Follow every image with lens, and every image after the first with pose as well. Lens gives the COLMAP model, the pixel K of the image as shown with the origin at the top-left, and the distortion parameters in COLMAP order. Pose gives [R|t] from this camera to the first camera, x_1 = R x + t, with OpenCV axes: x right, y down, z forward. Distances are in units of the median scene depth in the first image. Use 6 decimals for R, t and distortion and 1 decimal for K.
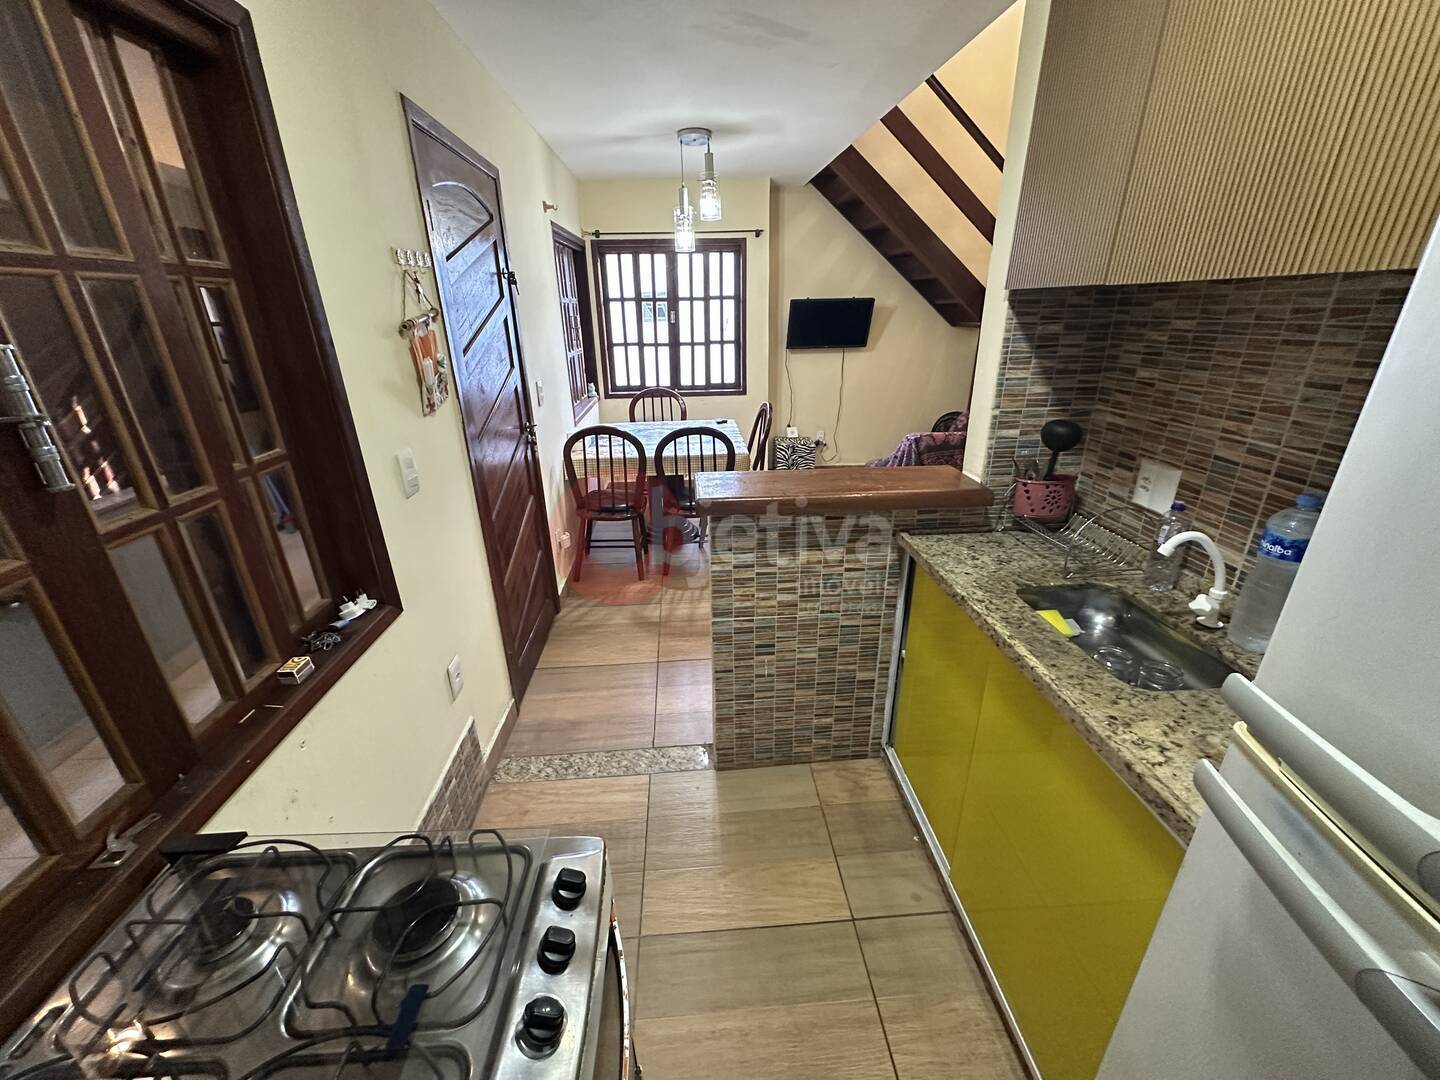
lens RADIAL K [[545.8, 0, 724.0], [0, 545.8, 528.2], [0, 0, 1]] dist [-0.002563, 0.000552]
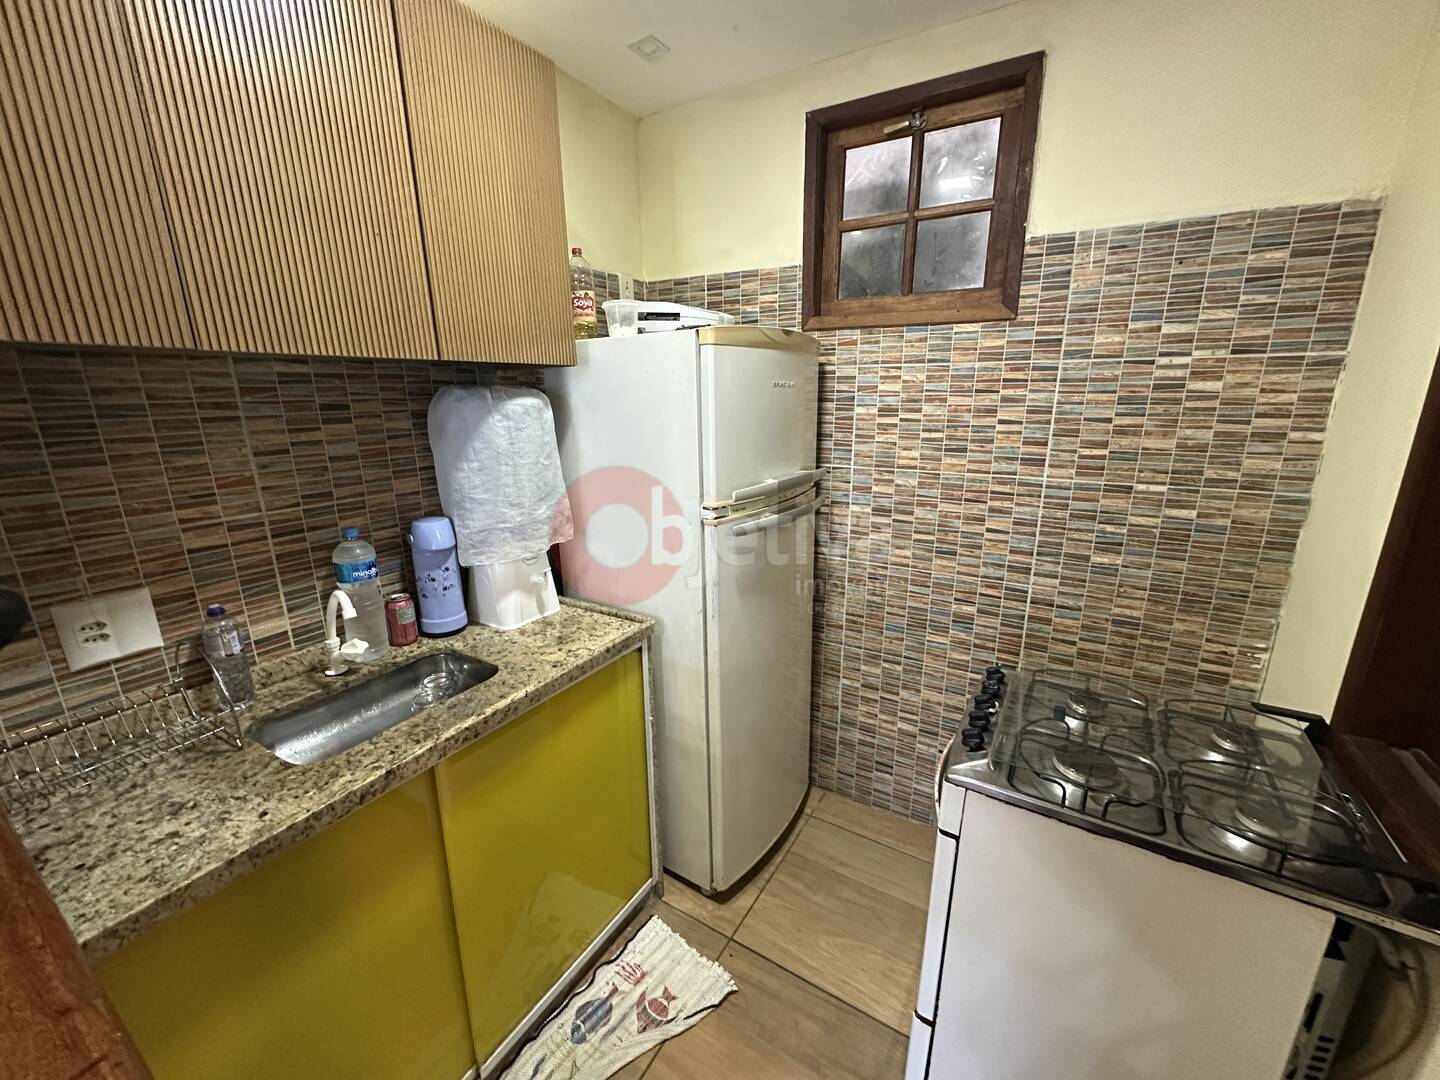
lens RADIAL K [[545.8, 0, 719.8], [0, 545.8, 533.8], [0, 0, 1]] dist [-0.002563, 0.000552]
pose [[-0.799252, -0.127685, 0.587276, -0.291396], [0.246912, 0.821132, 0.514565, -0.402192], [-0.547933, 0.556273, -0.624764, 1.089712]]
